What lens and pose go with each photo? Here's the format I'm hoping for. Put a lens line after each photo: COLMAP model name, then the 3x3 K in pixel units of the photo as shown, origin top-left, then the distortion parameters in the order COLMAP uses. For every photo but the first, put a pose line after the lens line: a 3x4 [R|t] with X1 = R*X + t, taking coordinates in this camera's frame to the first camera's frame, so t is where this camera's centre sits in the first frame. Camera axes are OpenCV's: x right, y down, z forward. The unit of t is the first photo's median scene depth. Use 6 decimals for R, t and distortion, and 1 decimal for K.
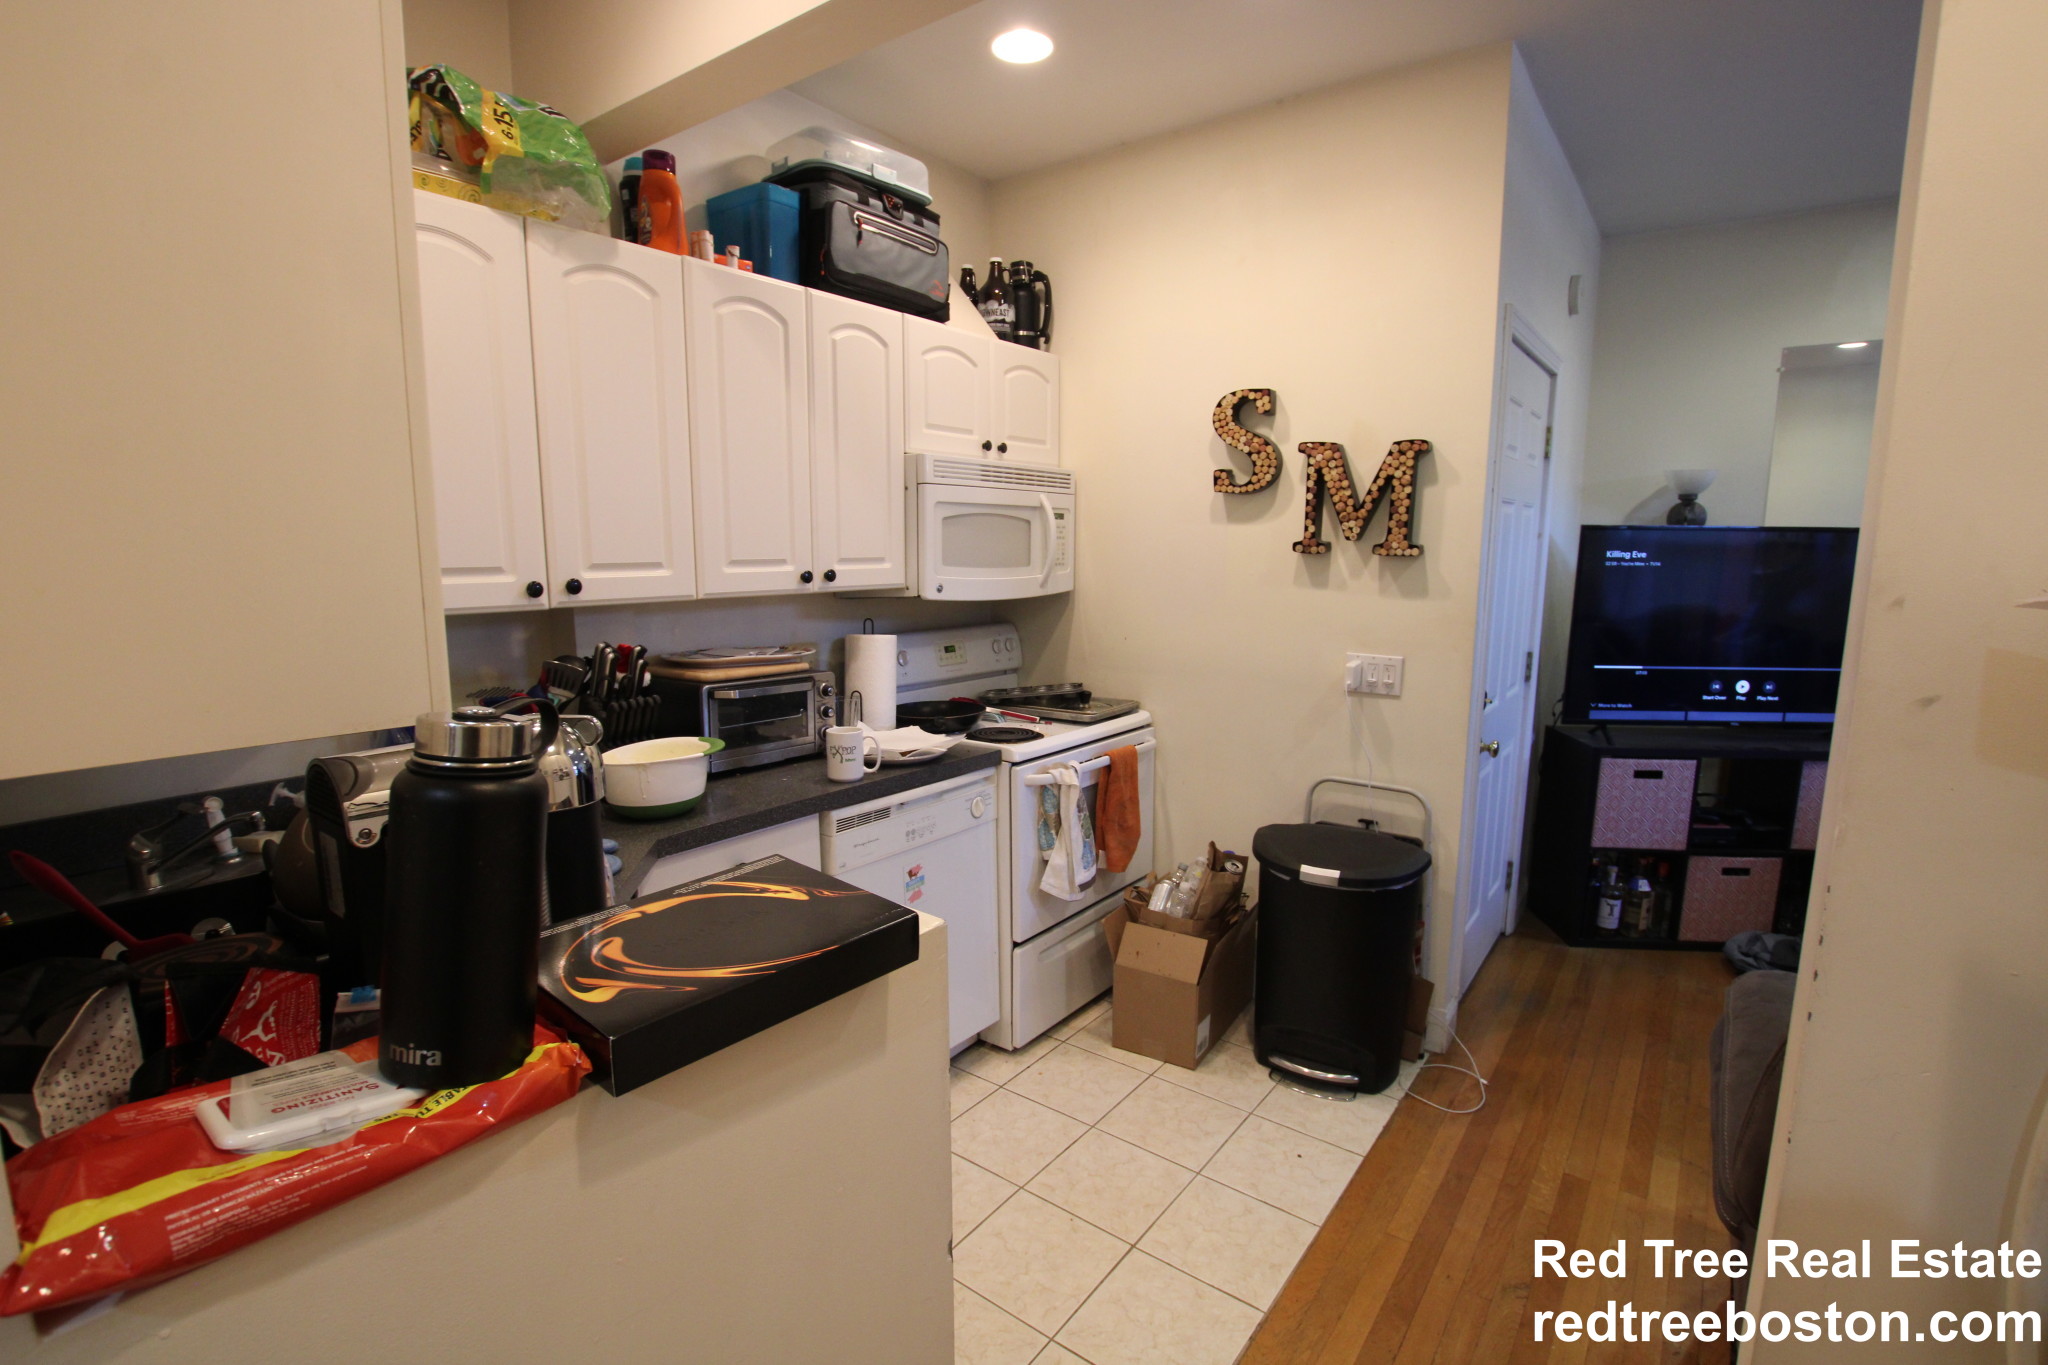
lens RADIAL K [[942.3, 0, 1027.6], [0, 942.3, 689.4], [0, 0, 1]] dist [-0.034380, 0.005966]
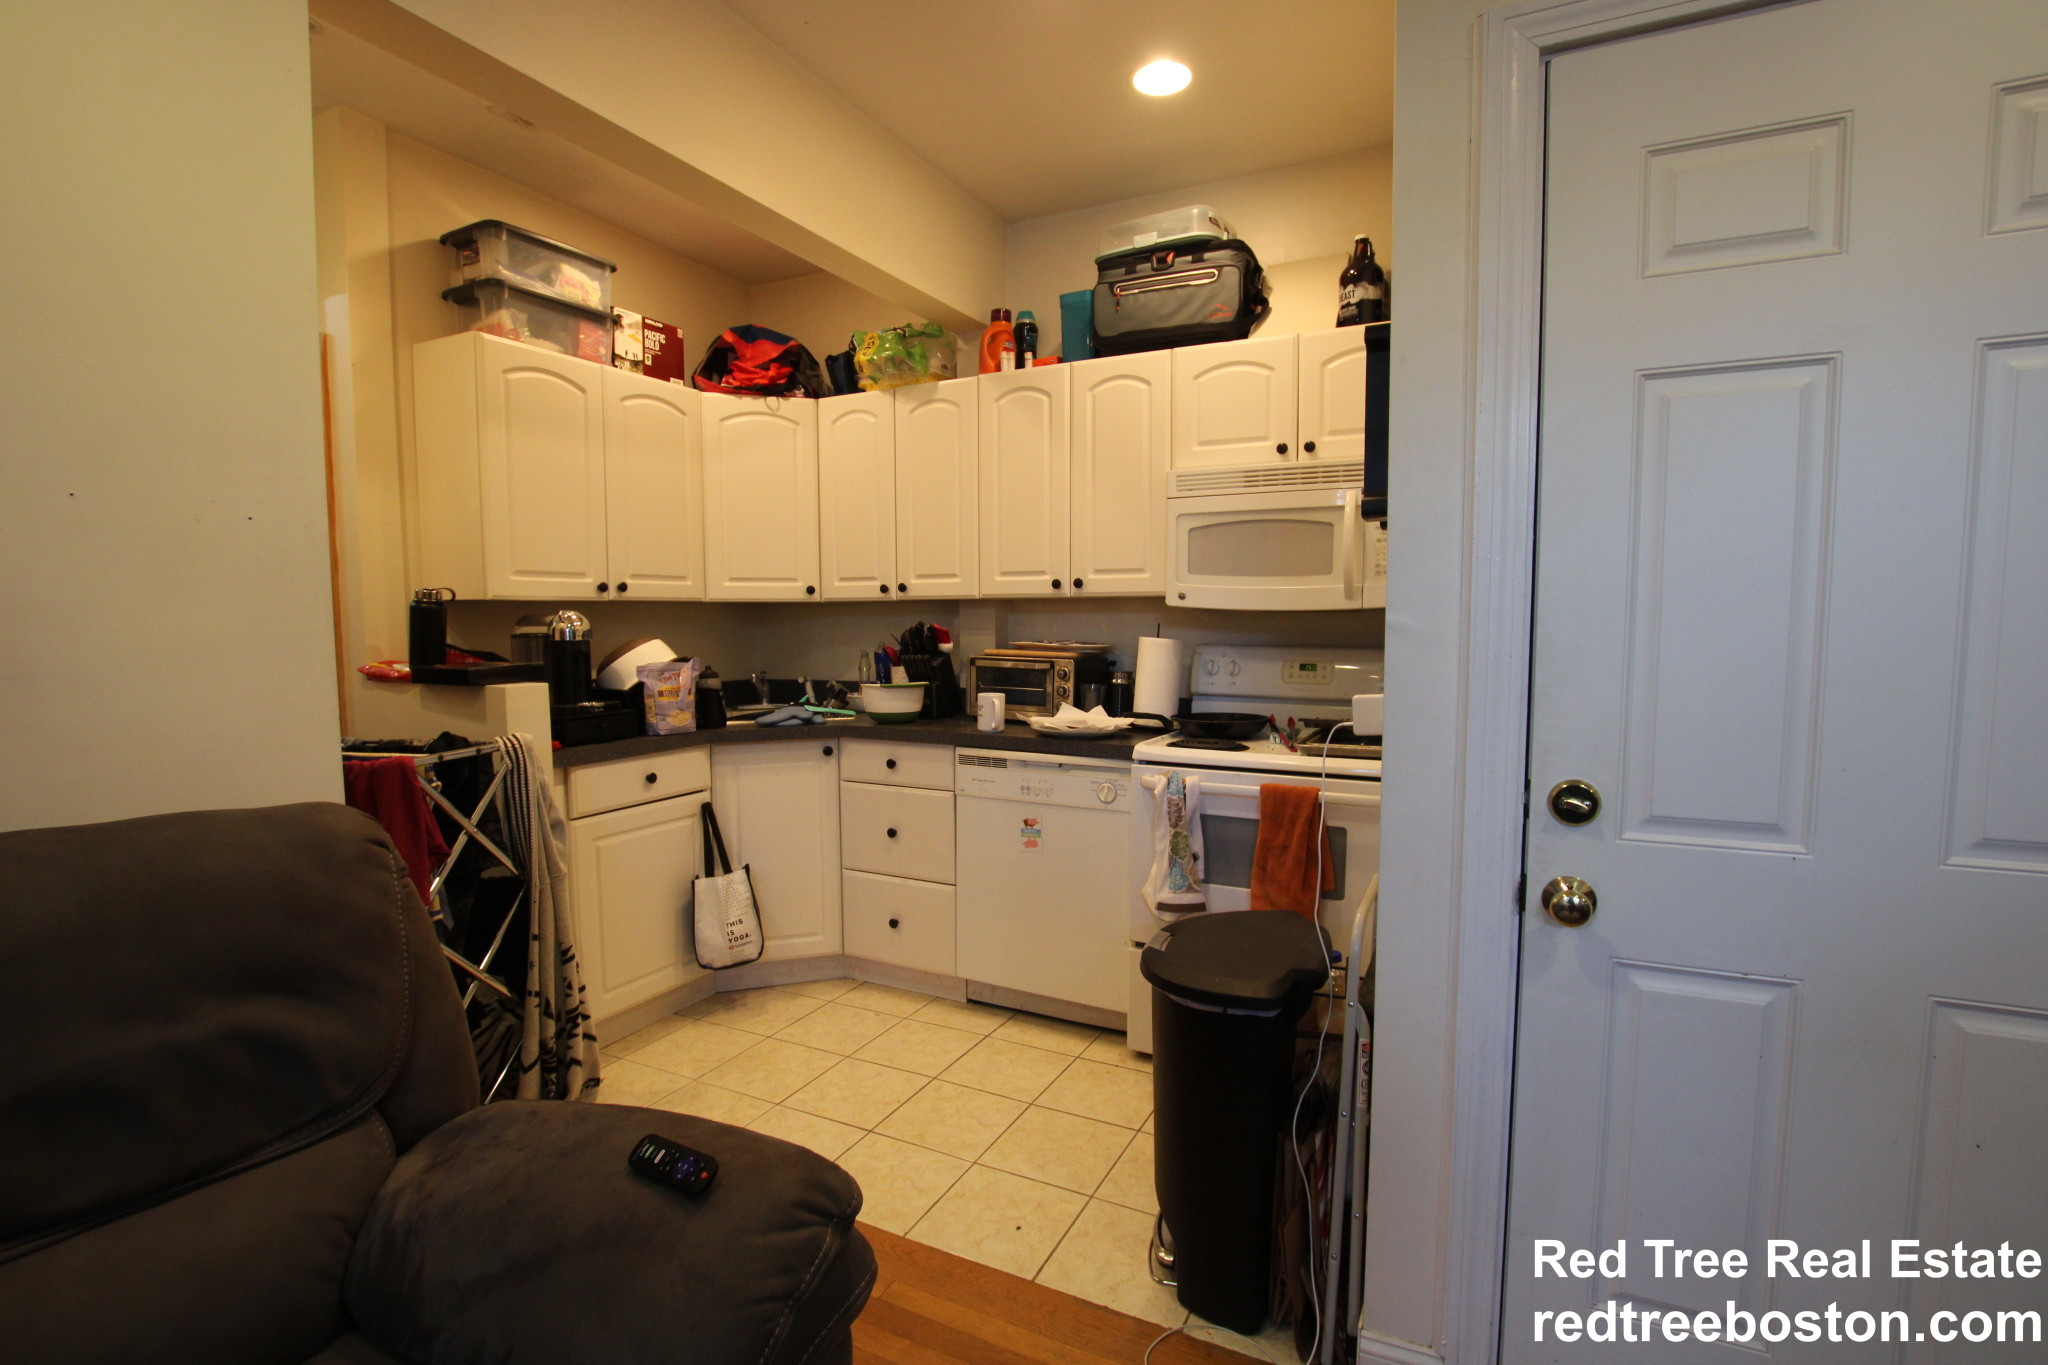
lens RADIAL K [[942.3, 0, 1030.5], [0, 942.3, 686.4], [0, 0, 1]] dist [-0.034380, 0.005966]
pose [[0.183650, 0.071207, -0.980409, 1.262103], [-0.147640, 0.988057, 0.044107, -0.039139], [0.971841, 0.136647, 0.191970, 0.891832]]
